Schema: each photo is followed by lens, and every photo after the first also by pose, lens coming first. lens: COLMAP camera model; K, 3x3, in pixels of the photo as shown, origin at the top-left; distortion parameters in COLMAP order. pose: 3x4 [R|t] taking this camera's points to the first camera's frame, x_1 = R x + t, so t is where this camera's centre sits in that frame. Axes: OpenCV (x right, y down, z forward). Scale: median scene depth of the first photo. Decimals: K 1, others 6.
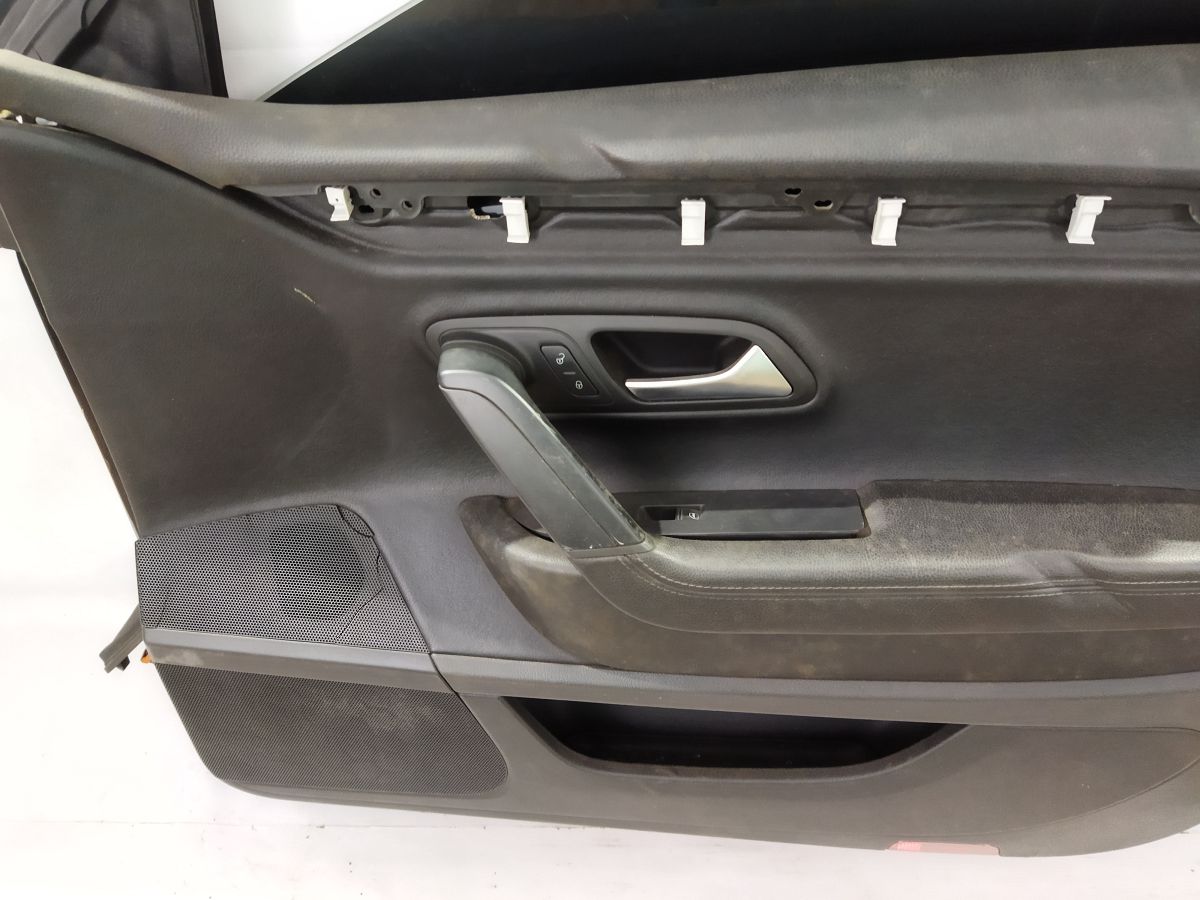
lens RADIAL K [[910.5, 0, 600.0], [0, 910.5, 450.0], [0, 0, 1]] dist [0.098589, -0.157658]
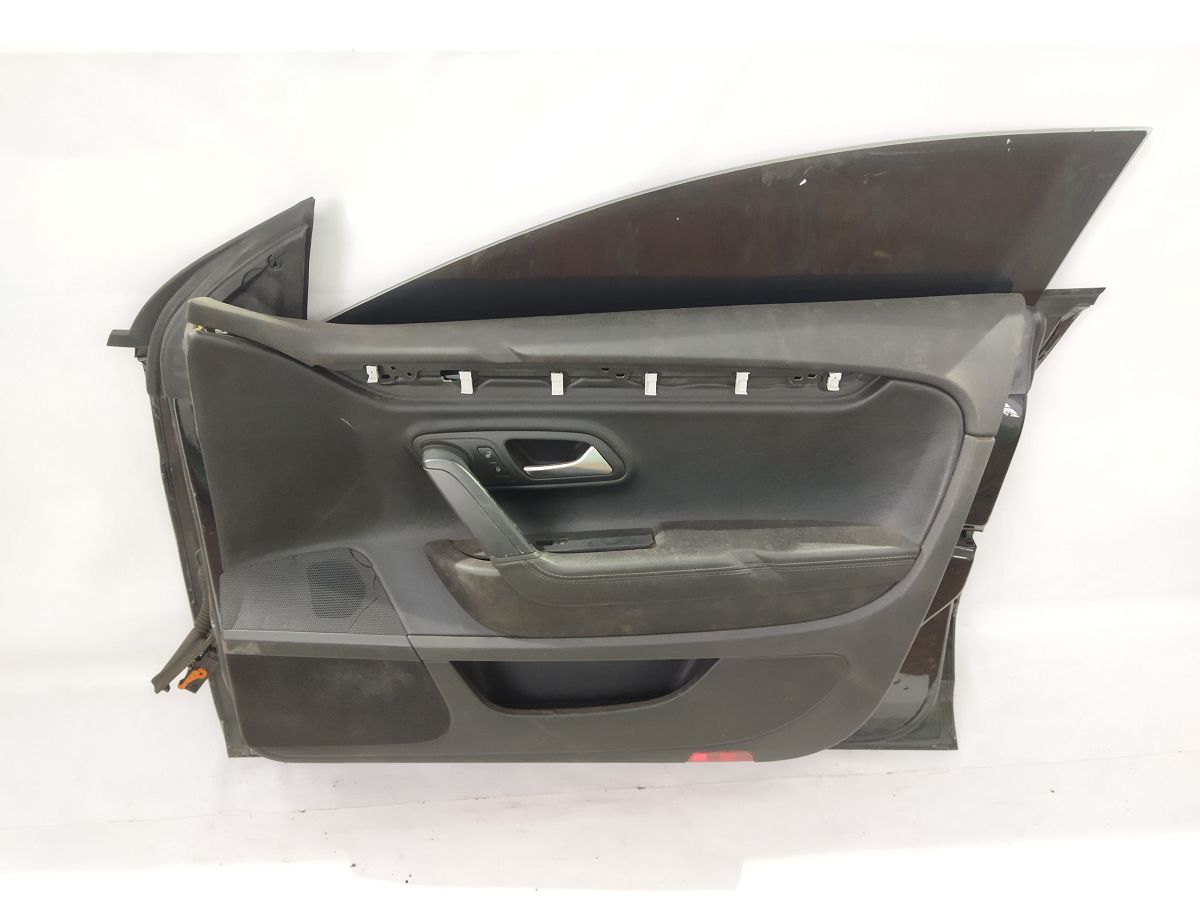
lens RADIAL K [[910.5, 0, 600.0], [0, 910.5, 450.0], [0, 0, 1]] dist [0.098589, -0.157658]
pose [[0.992416, -0.005997, 0.122782, -0.046068], [0.028002, 0.983579, -0.178290, 0.230136], [-0.119696, 0.180376, 0.976288, -0.848199]]
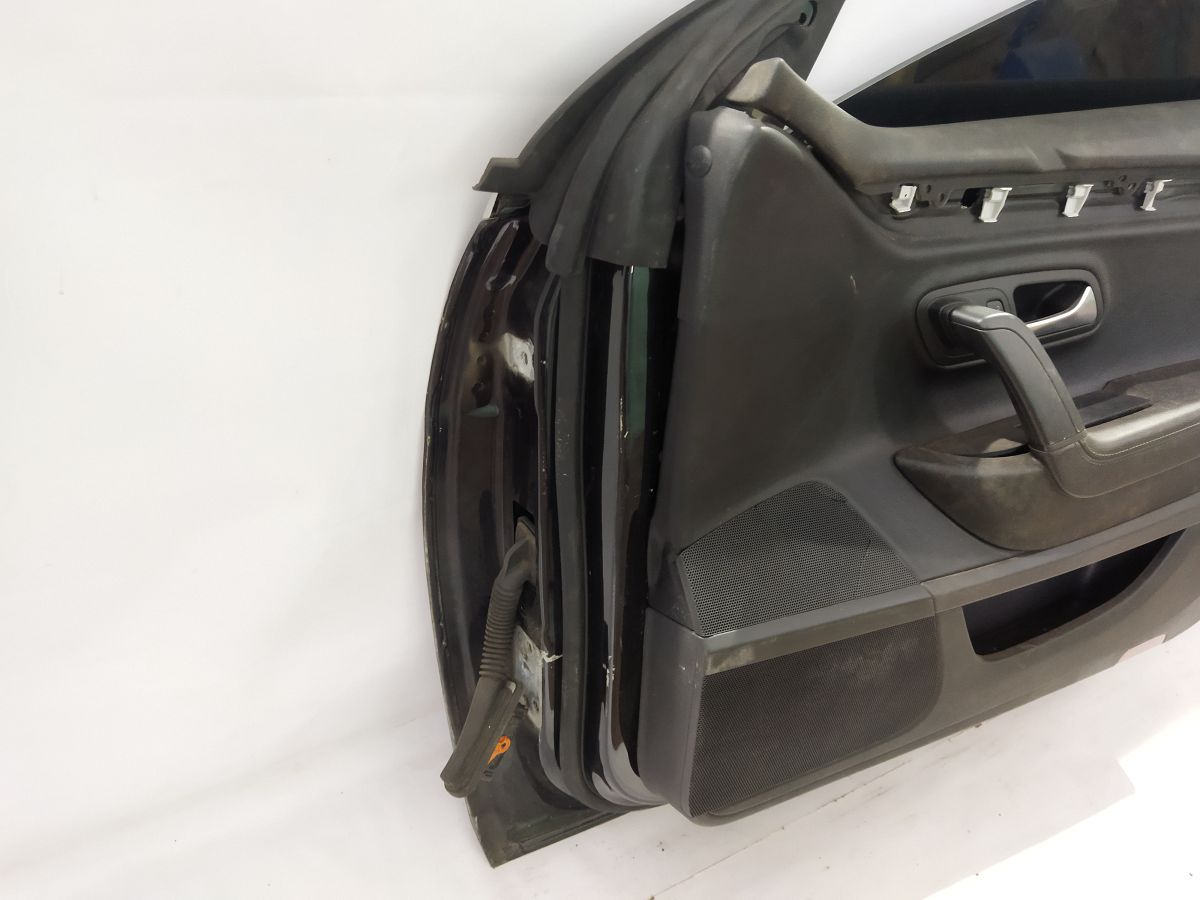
lens RADIAL K [[910.5, 0, 600.0], [0, 910.5, 450.0], [0, 0, 1]] dist [0.098589, -0.157658]
pose [[0.820827, -0.169901, 0.545323, -1.324399], [0.265767, 0.958696, -0.101345, 0.079948], [-0.505580, 0.228115, 0.832077, 0.219031]]
